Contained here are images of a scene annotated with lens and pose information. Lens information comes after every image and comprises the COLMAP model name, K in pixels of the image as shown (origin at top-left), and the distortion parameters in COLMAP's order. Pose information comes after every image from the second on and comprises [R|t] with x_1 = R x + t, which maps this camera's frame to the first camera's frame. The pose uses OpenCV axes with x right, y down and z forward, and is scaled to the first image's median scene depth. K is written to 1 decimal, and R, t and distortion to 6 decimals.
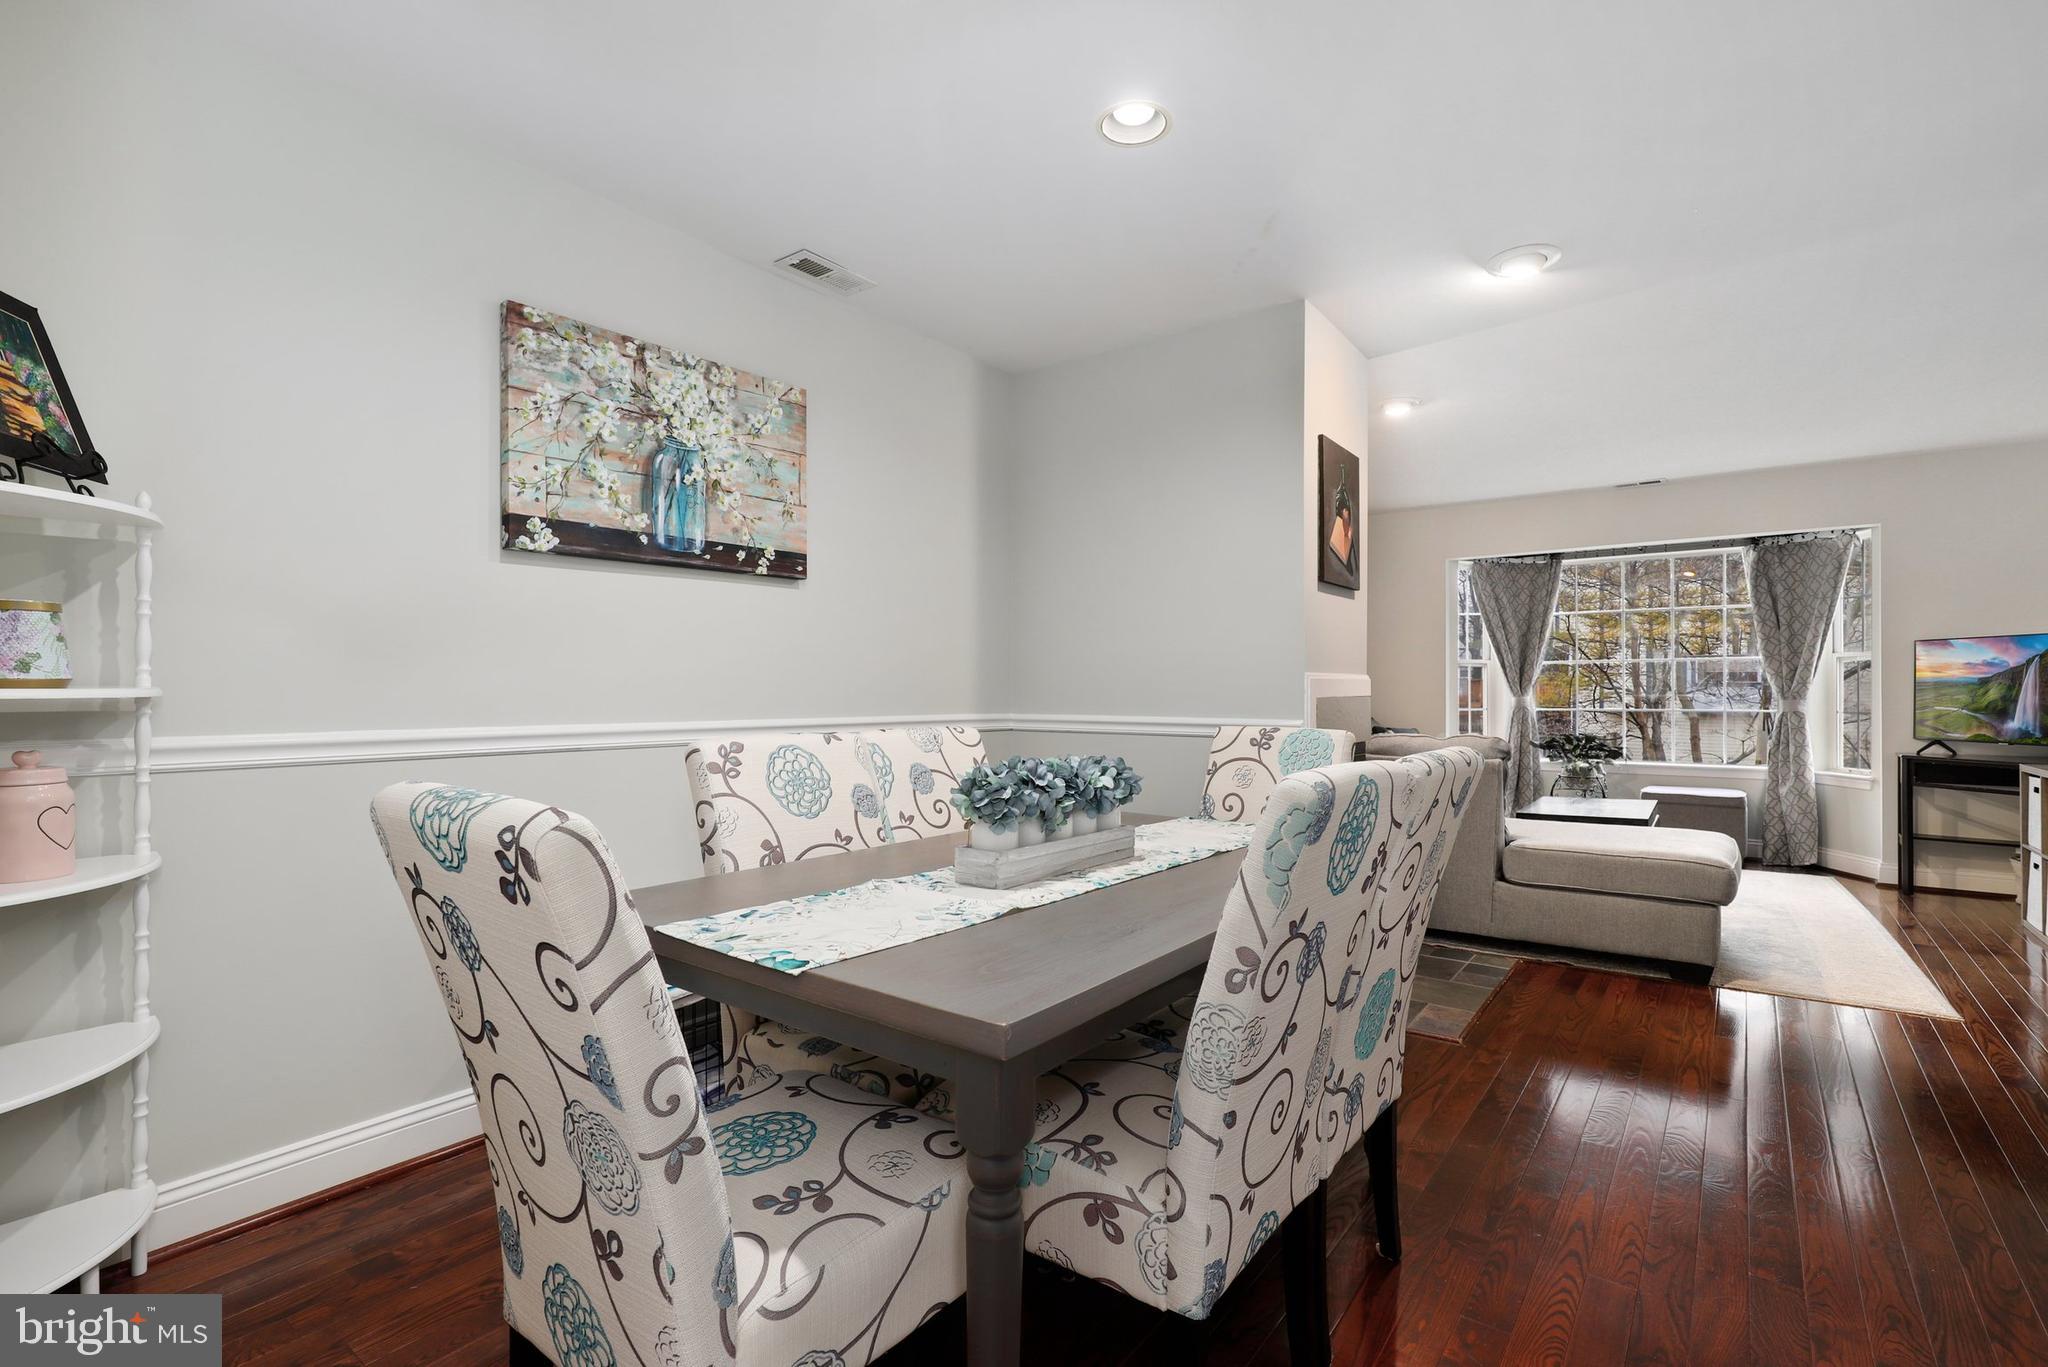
lens RADIAL K [[924.0, 0, 1035.0], [0, 924.0, 688.2], [0, 0, 1]] dist [-0.000191, 0.000196]
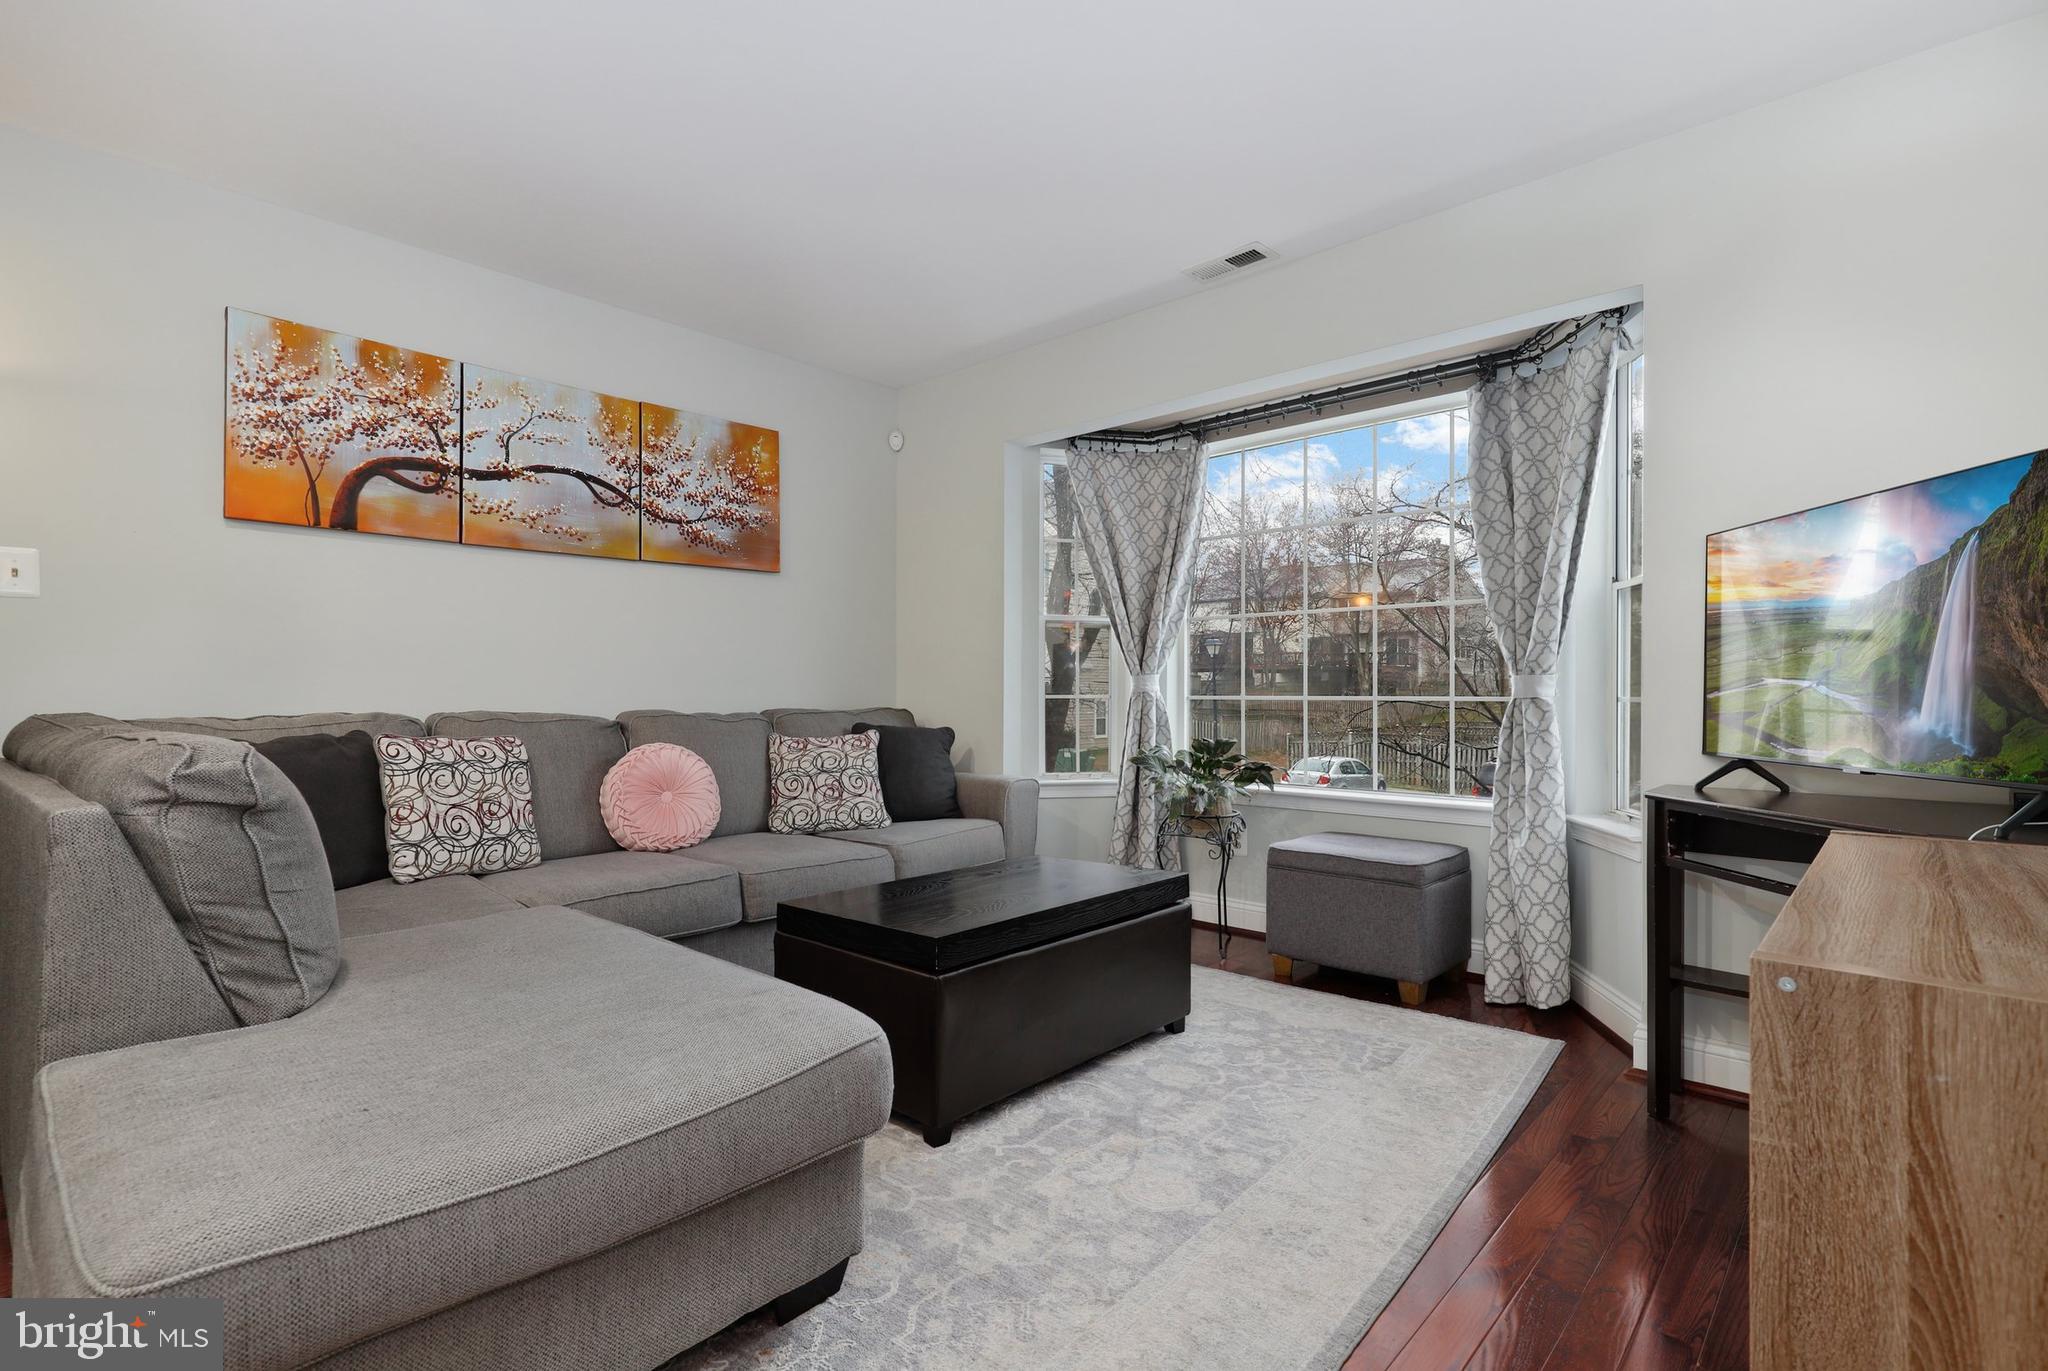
lens RADIAL K [[940.0, 0, 1024.0], [0, 940.0, 685.5], [0, 0, 1]] dist [-0.002467, -0.000425]
pose [[0.997349, 0.002152, -0.072731, 1.266238], [-0.002382, 0.999992, -0.003080, 0.044469], [0.072724, 0.003245, 0.997347, 1.020510]]
